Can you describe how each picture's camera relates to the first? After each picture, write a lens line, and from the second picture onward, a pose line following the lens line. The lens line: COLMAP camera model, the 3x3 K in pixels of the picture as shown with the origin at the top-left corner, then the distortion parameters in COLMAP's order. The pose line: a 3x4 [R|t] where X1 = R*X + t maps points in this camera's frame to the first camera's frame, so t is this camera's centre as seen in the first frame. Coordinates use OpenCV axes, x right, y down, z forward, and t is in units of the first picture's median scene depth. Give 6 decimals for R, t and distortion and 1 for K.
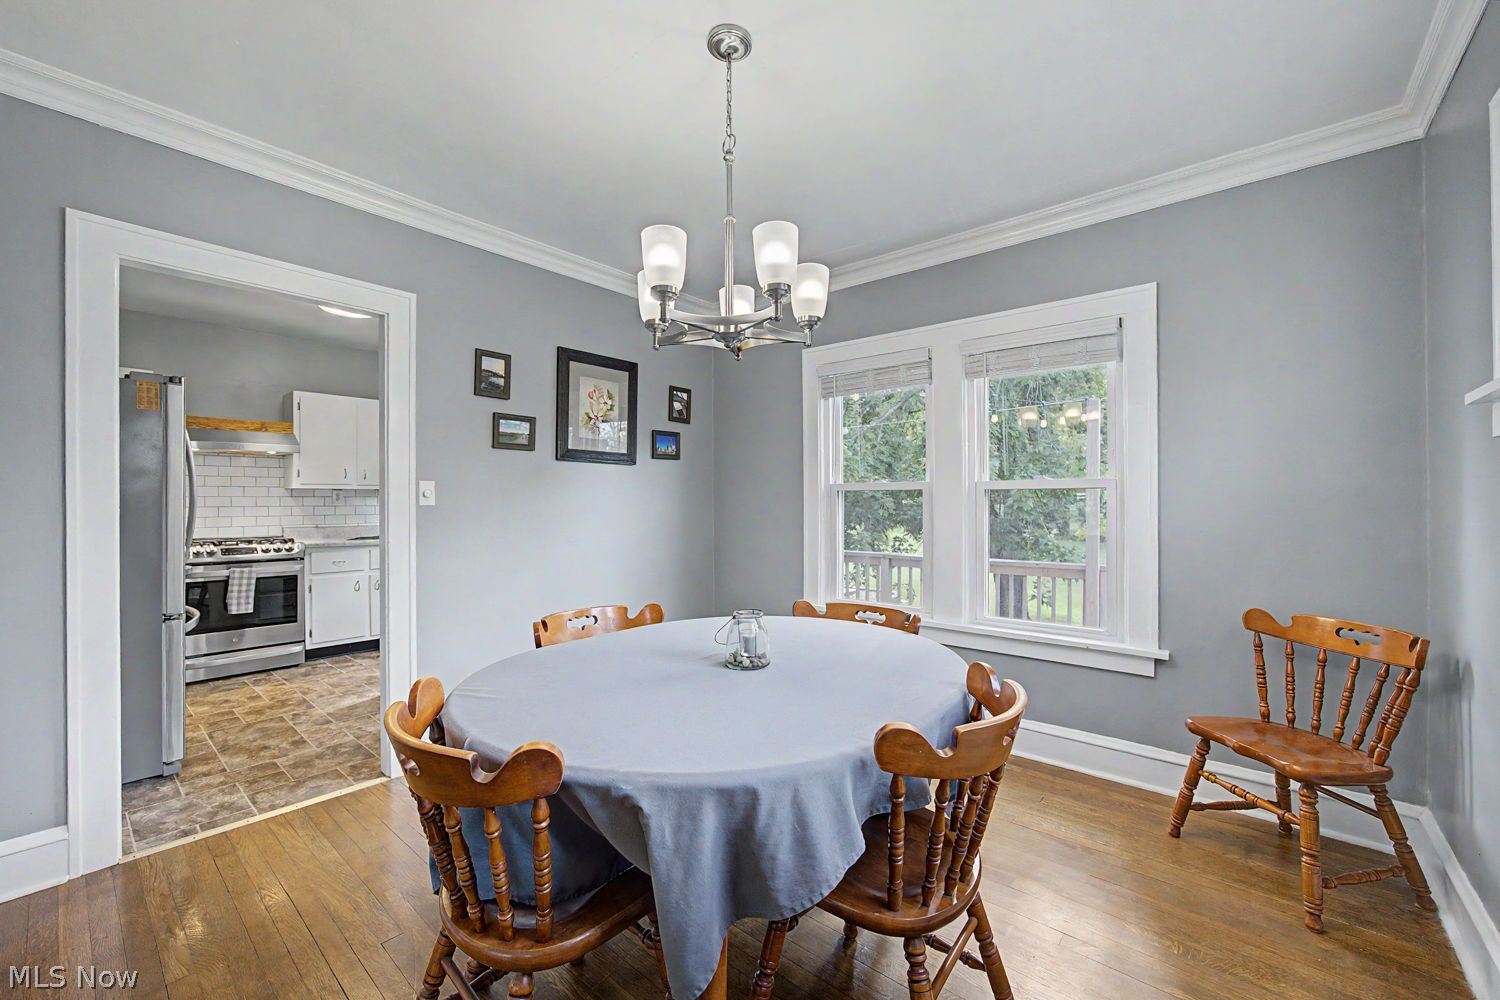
lens RADIAL K [[599.2, 0, 748.2], [0, 599.2, 502.1], [0, 0, 1]] dist [-0.023373, 0.005305]
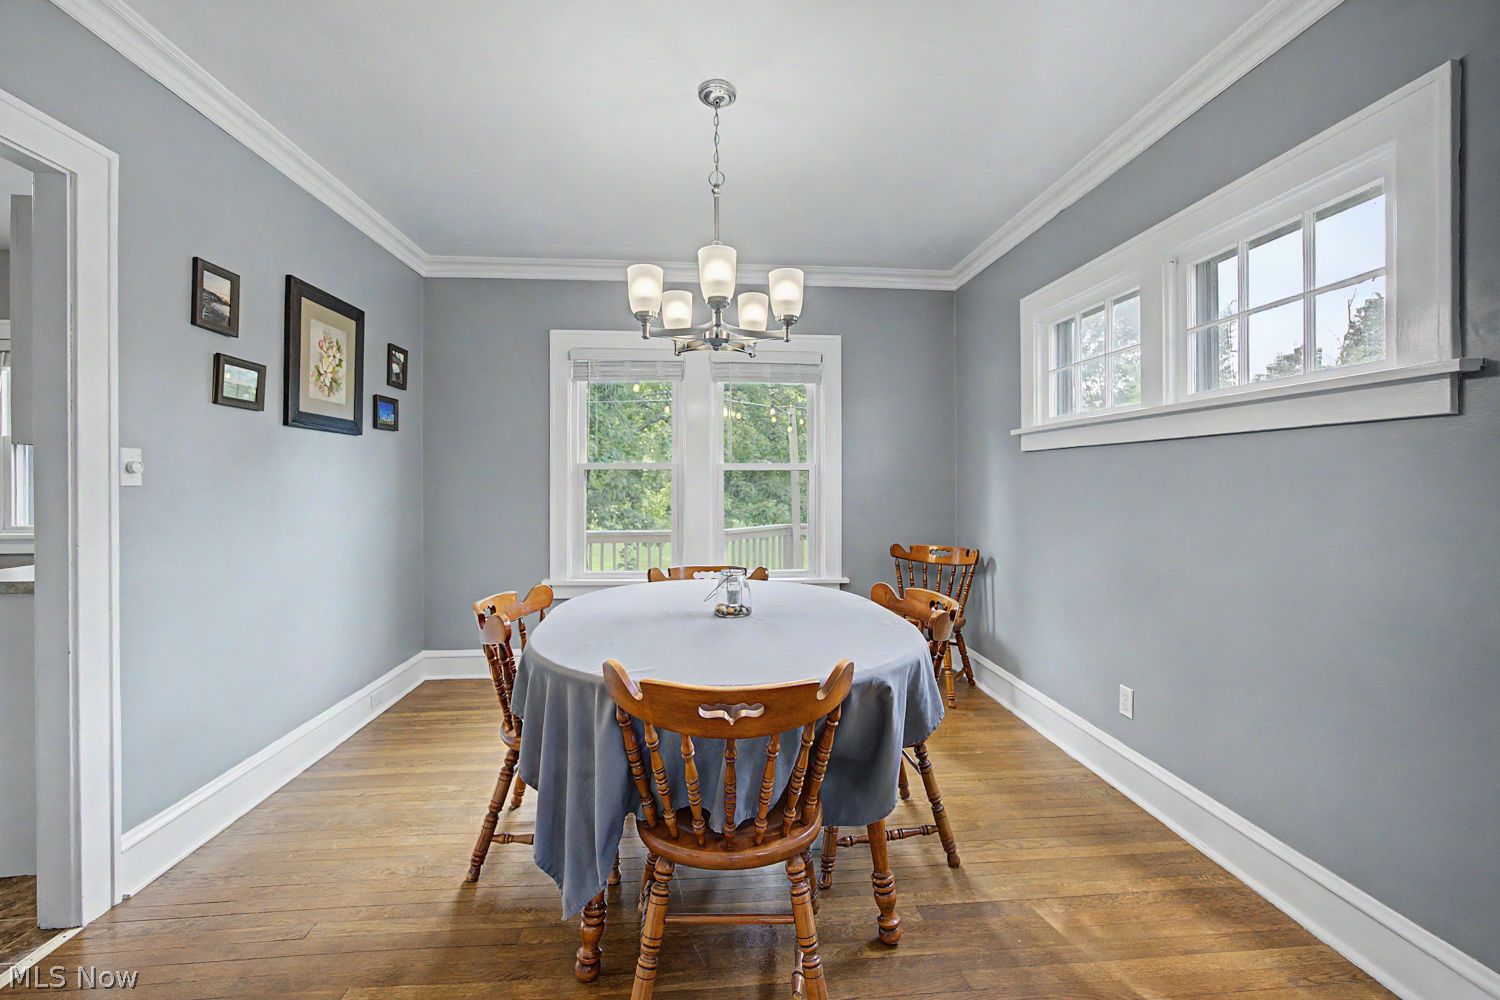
lens RADIAL K [[599.2, 0, 743.5], [0, 599.2, 485.9], [0, 0, 1]] dist [-0.023373, 0.005305]
pose [[0.707483, -0.004203, 0.706718, -0.573505], [0.000194, 0.999983, 0.005752, 0.003035], [-0.706730, -0.003932, 0.707472, 0.082961]]
